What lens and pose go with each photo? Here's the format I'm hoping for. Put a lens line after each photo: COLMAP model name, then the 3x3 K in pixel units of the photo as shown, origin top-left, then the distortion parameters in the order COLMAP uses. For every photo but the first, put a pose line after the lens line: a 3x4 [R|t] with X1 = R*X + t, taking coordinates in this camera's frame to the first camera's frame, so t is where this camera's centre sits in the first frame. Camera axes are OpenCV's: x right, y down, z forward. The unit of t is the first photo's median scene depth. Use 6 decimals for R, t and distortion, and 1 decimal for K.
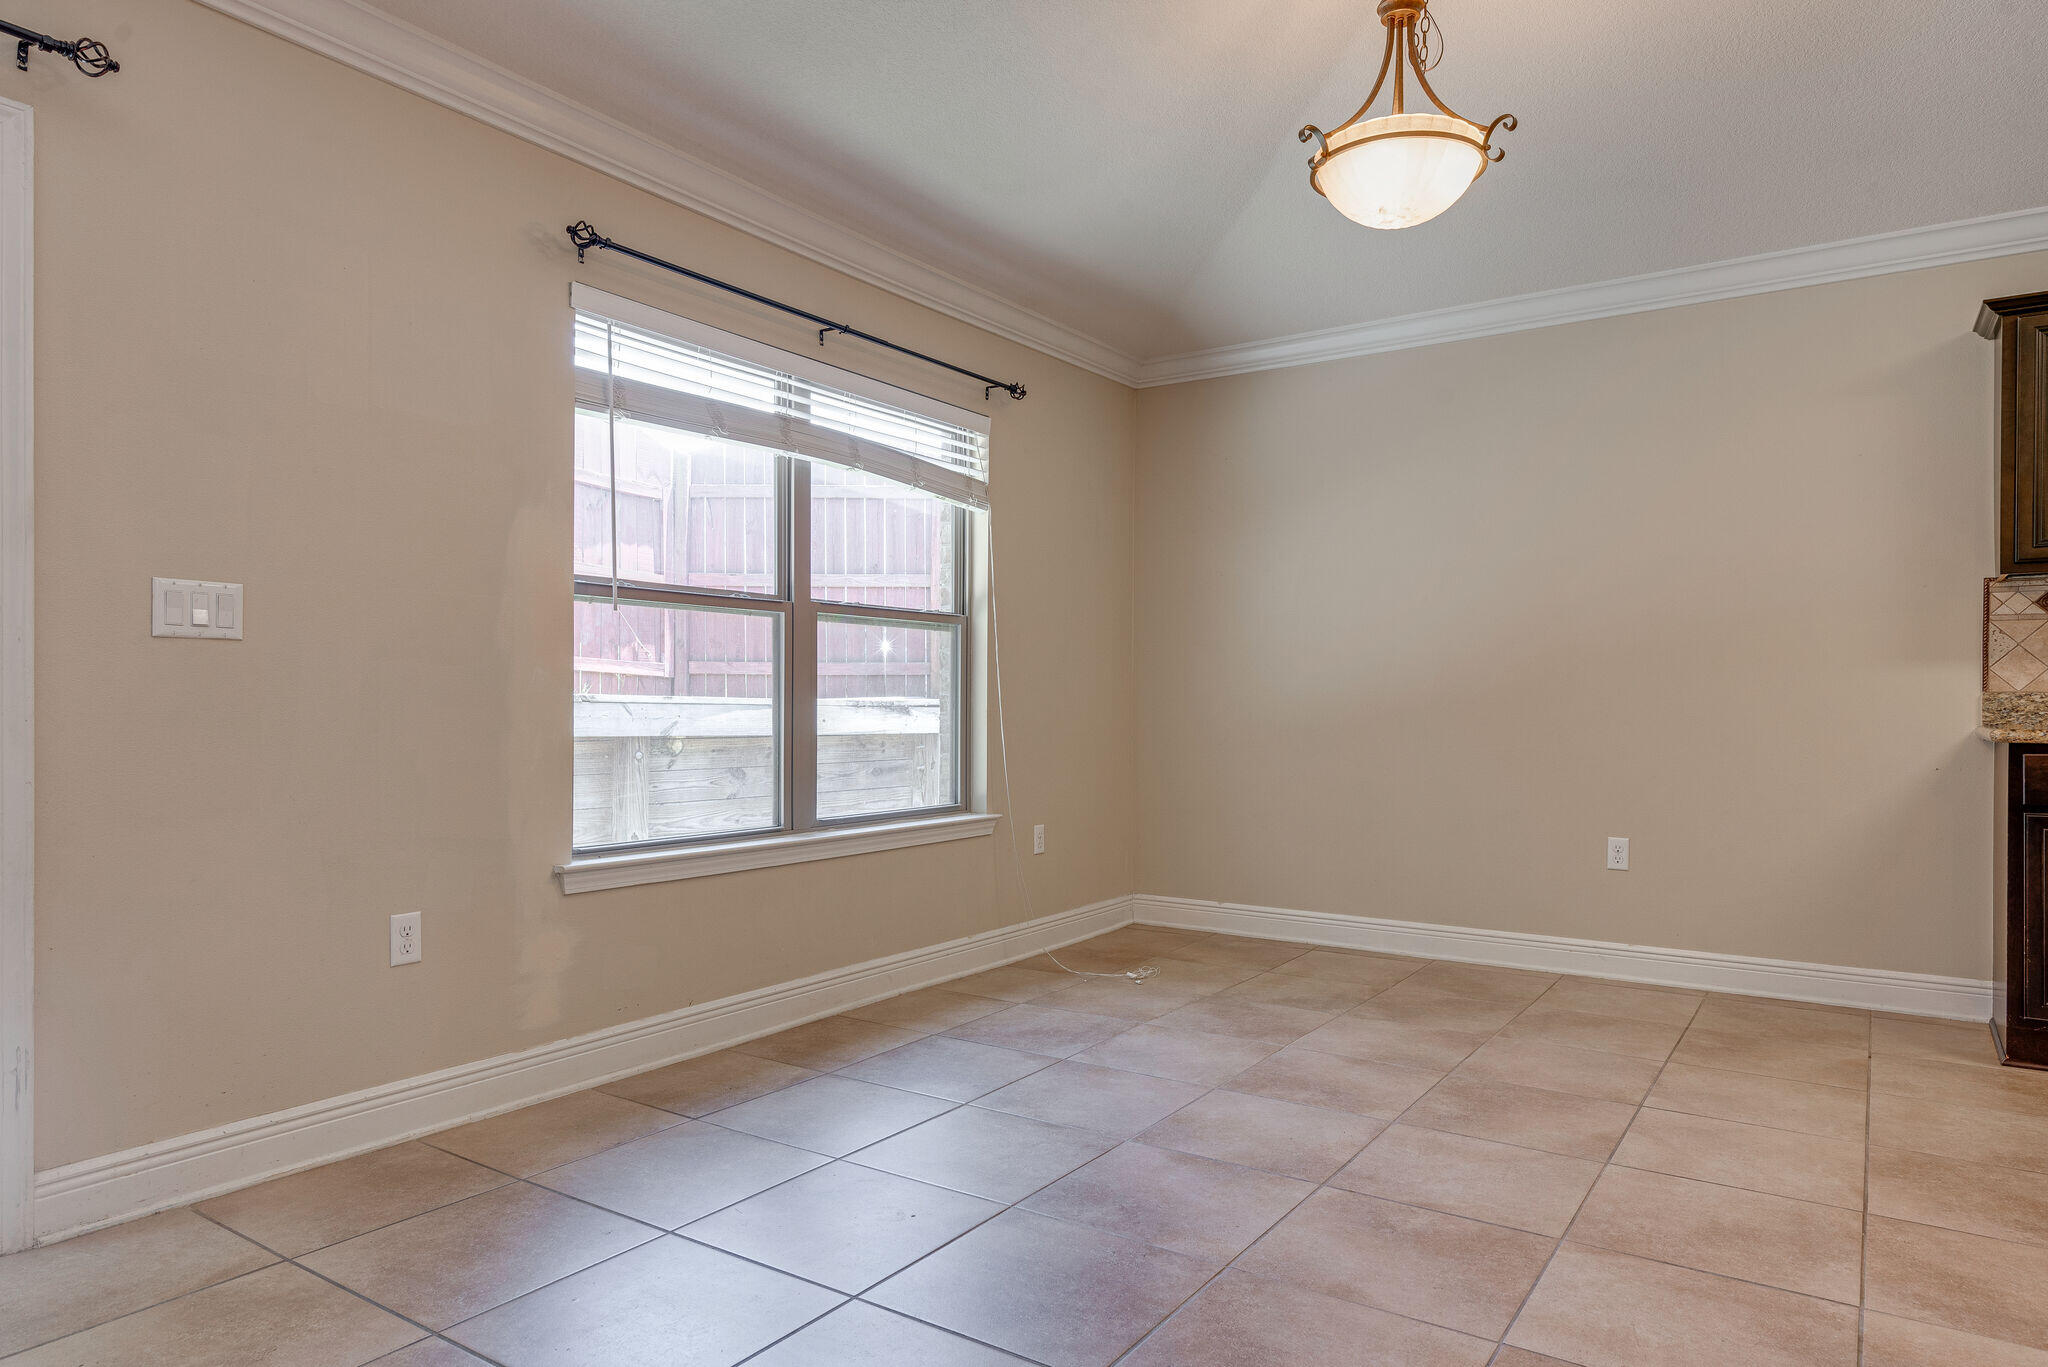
lens RADIAL K [[1266.6, 0, 1024.0], [0, 1266.6, 683.5], [0, 0, 1]] dist [0.001097, -0.000479]
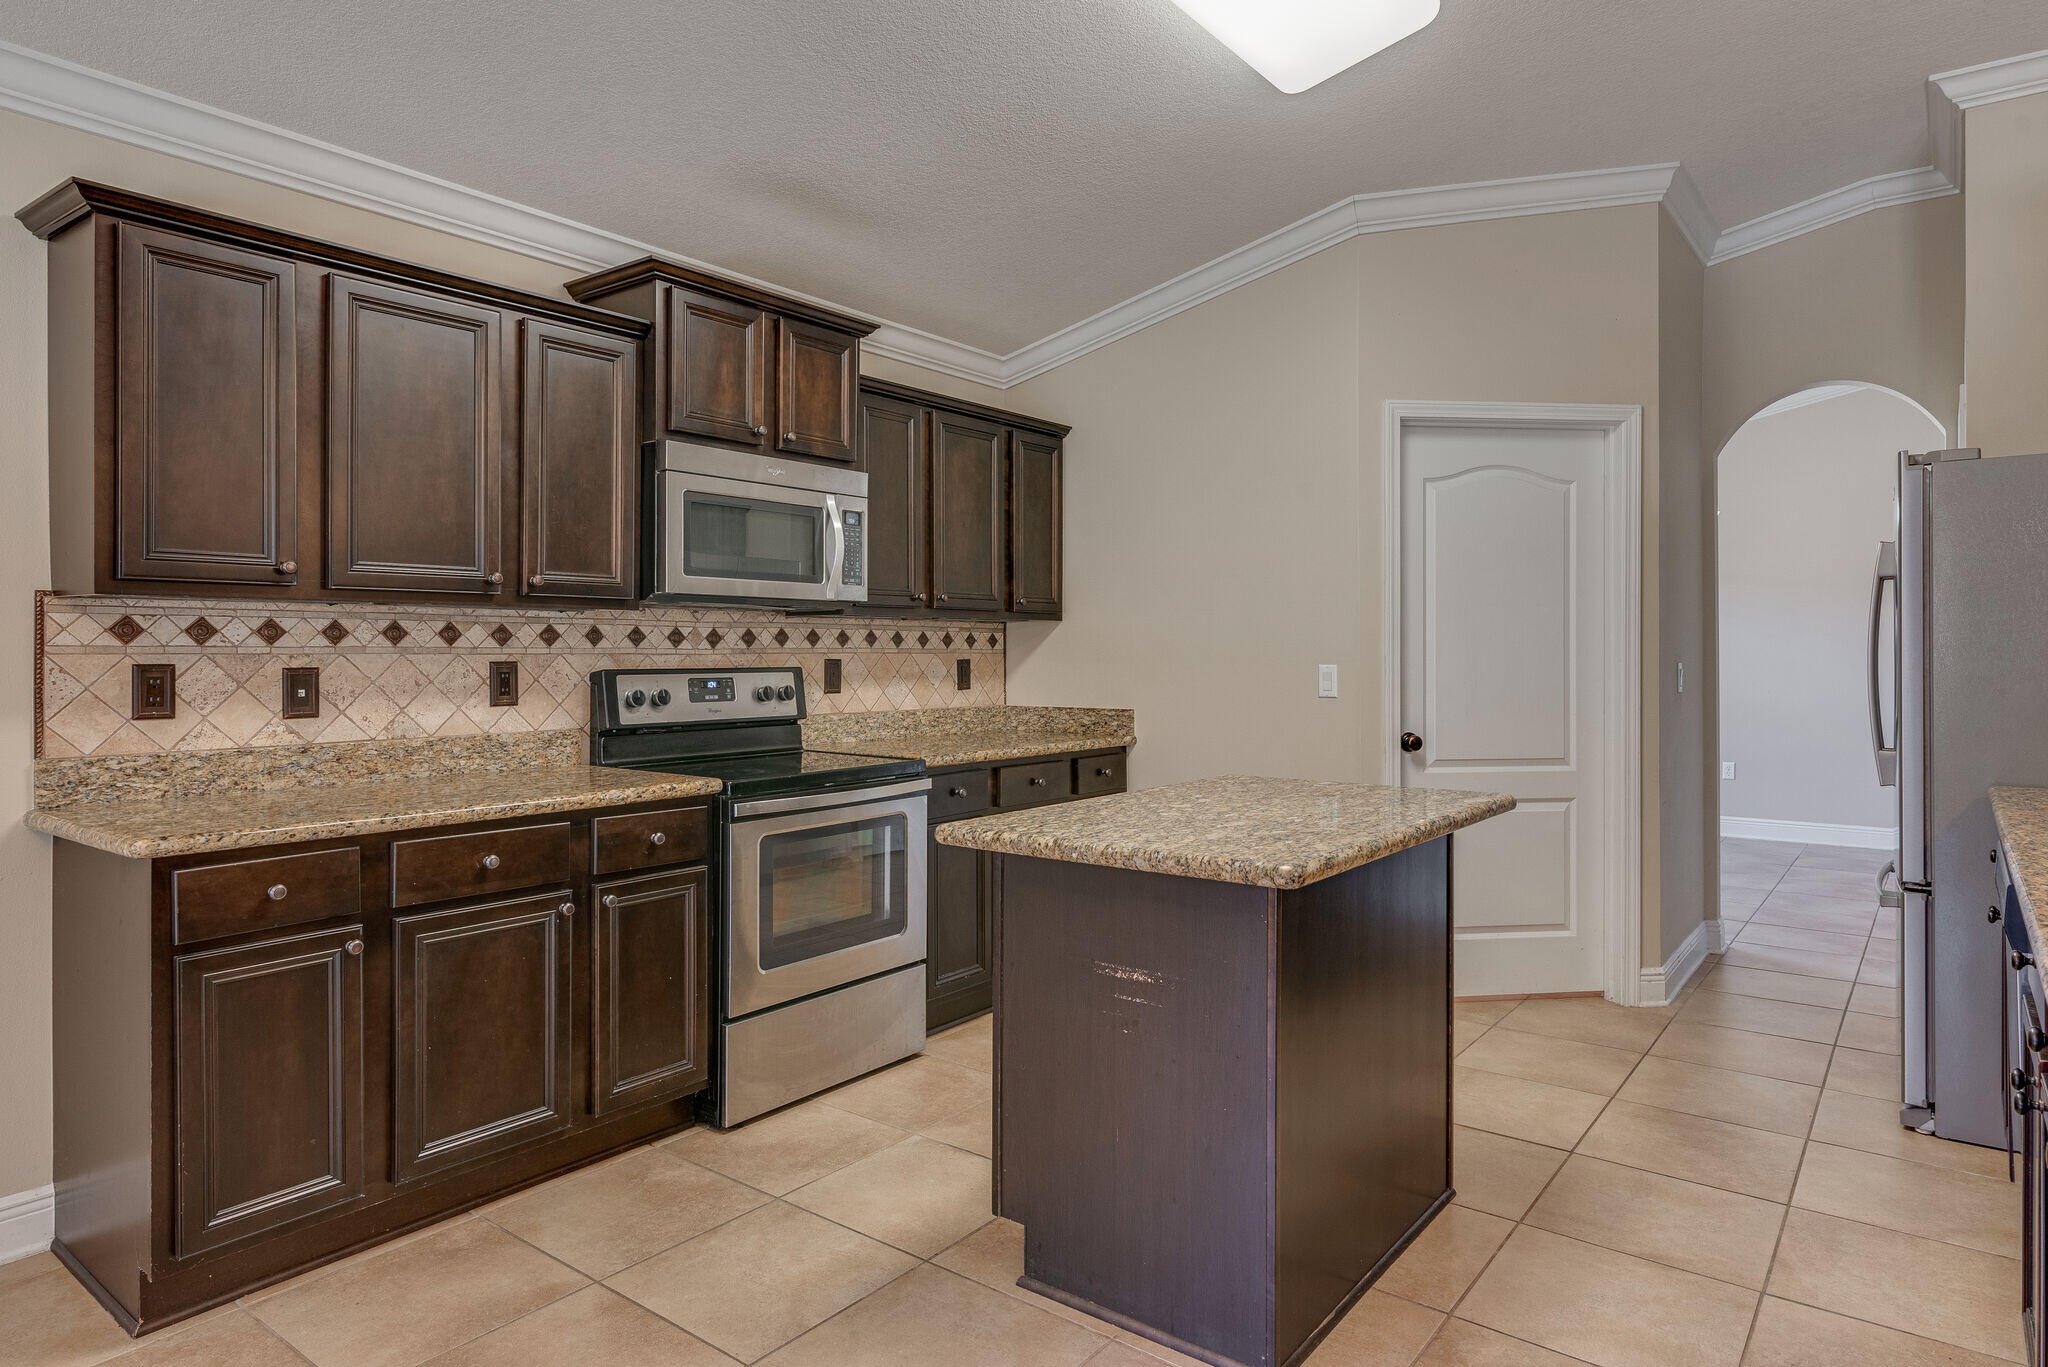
lens RADIAL K [[1190.1, 0, 1019.8], [0, 1190.1, 667.9], [0, 0, 1]] dist [0.001389, -0.003500]
pose [[0.068673, -0.016769, 0.997498, 0.166161], [-0.005160, 0.999839, 0.017163, -0.056045], [-0.997626, -0.006326, 0.068576, 0.440831]]
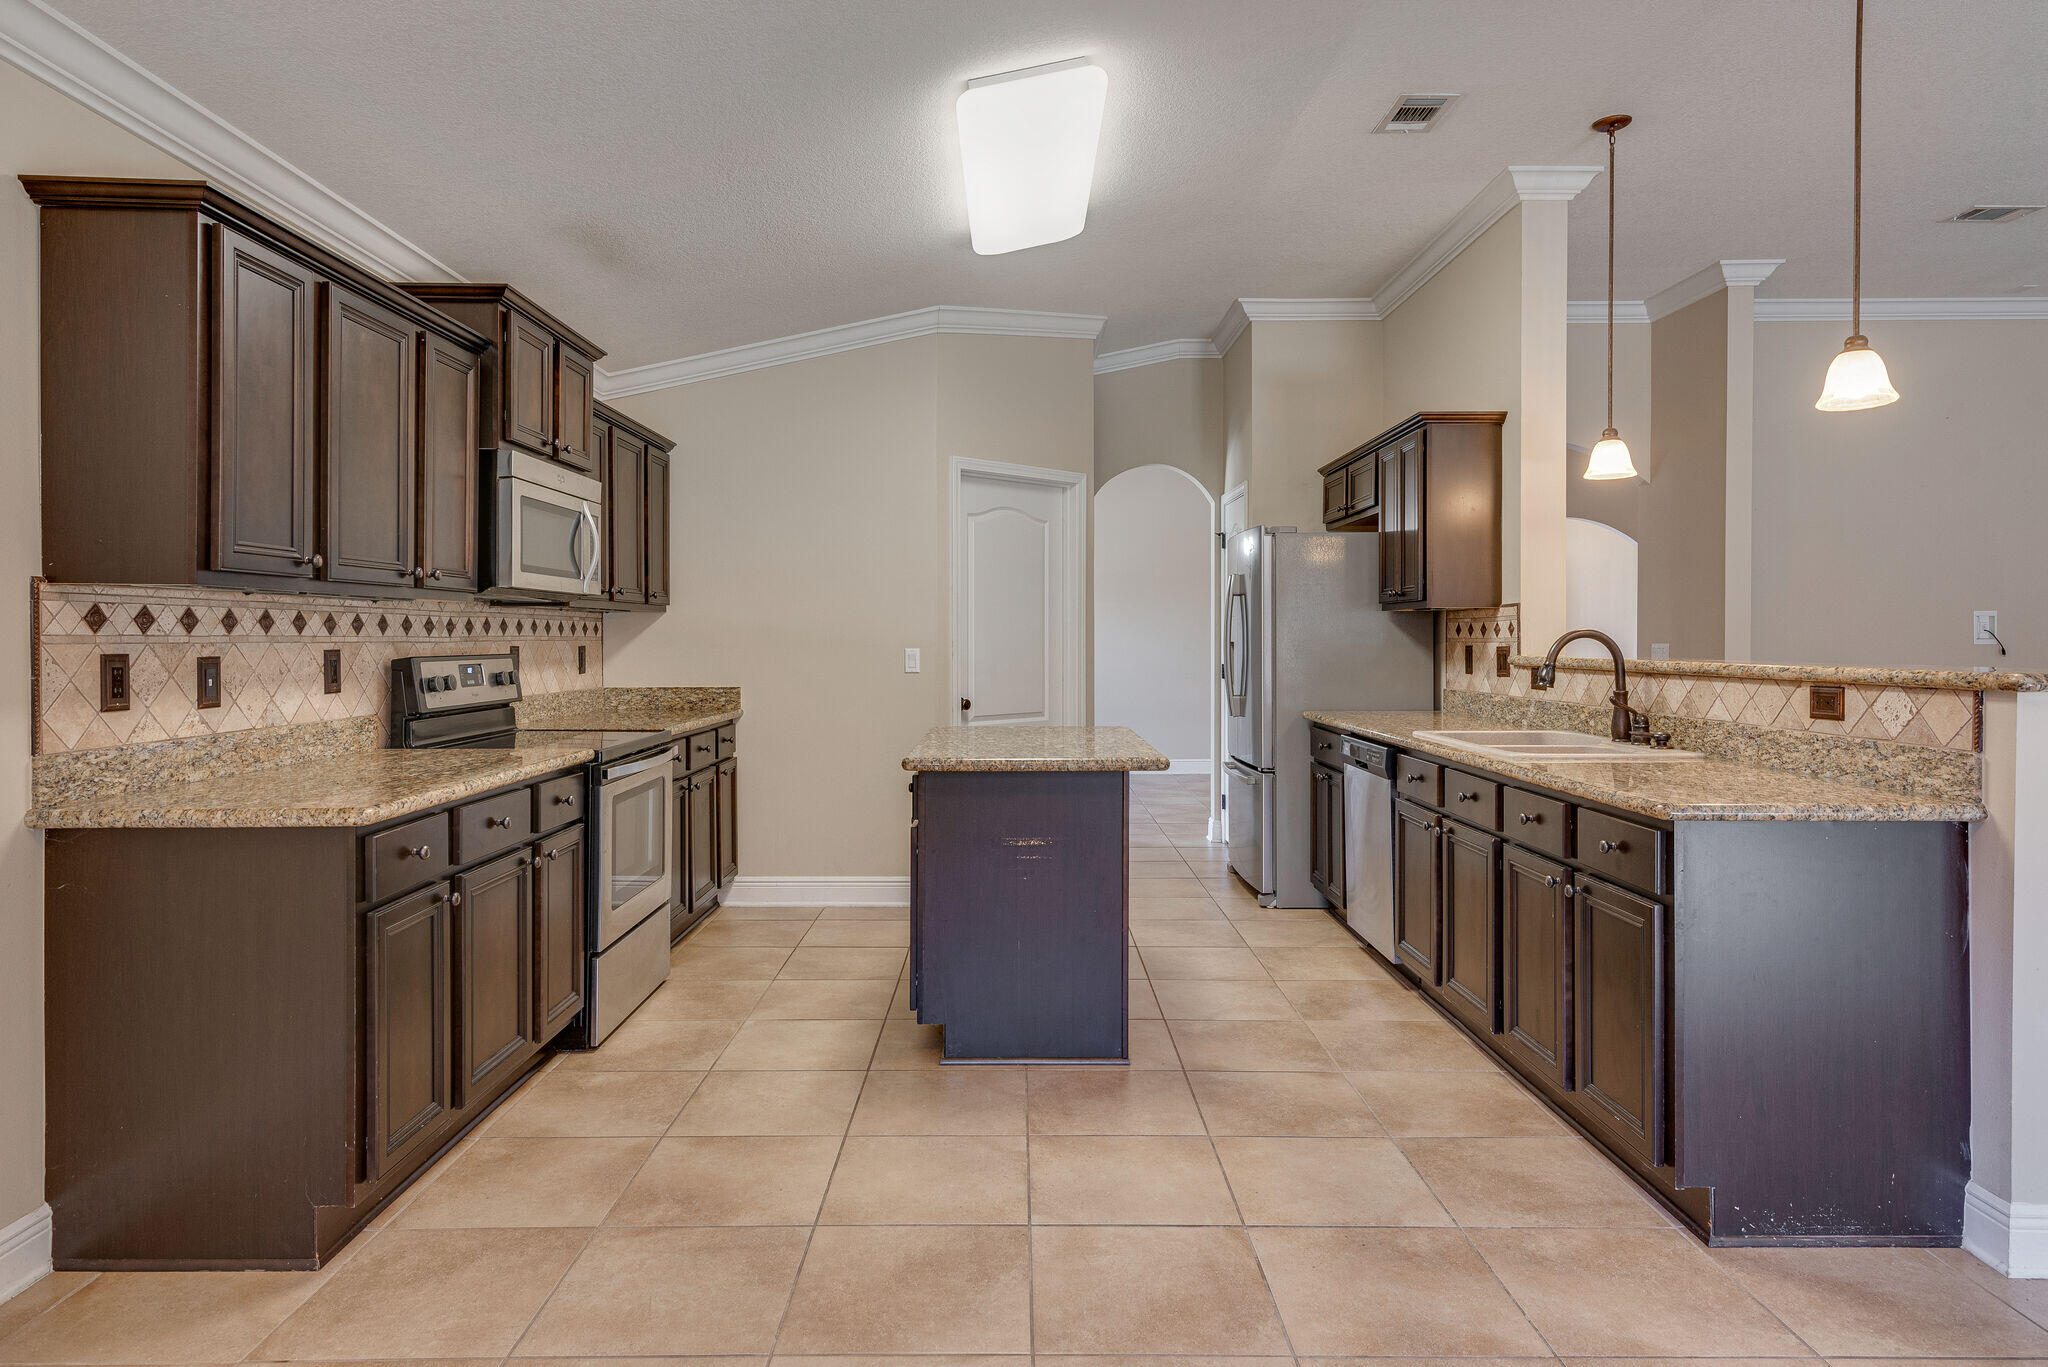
lens RADIAL K [[1190.1, 0, 1019.8], [0, 1190.1, 667.9], [0, 0, 1]] dist [0.001389, -0.003500]
pose [[-0.558511, -0.024620, 0.829132, -0.009962], [-0.006075, 0.999654, 0.025591, -0.056122], [-0.829475, 0.009256, -0.558467, 0.932213]]
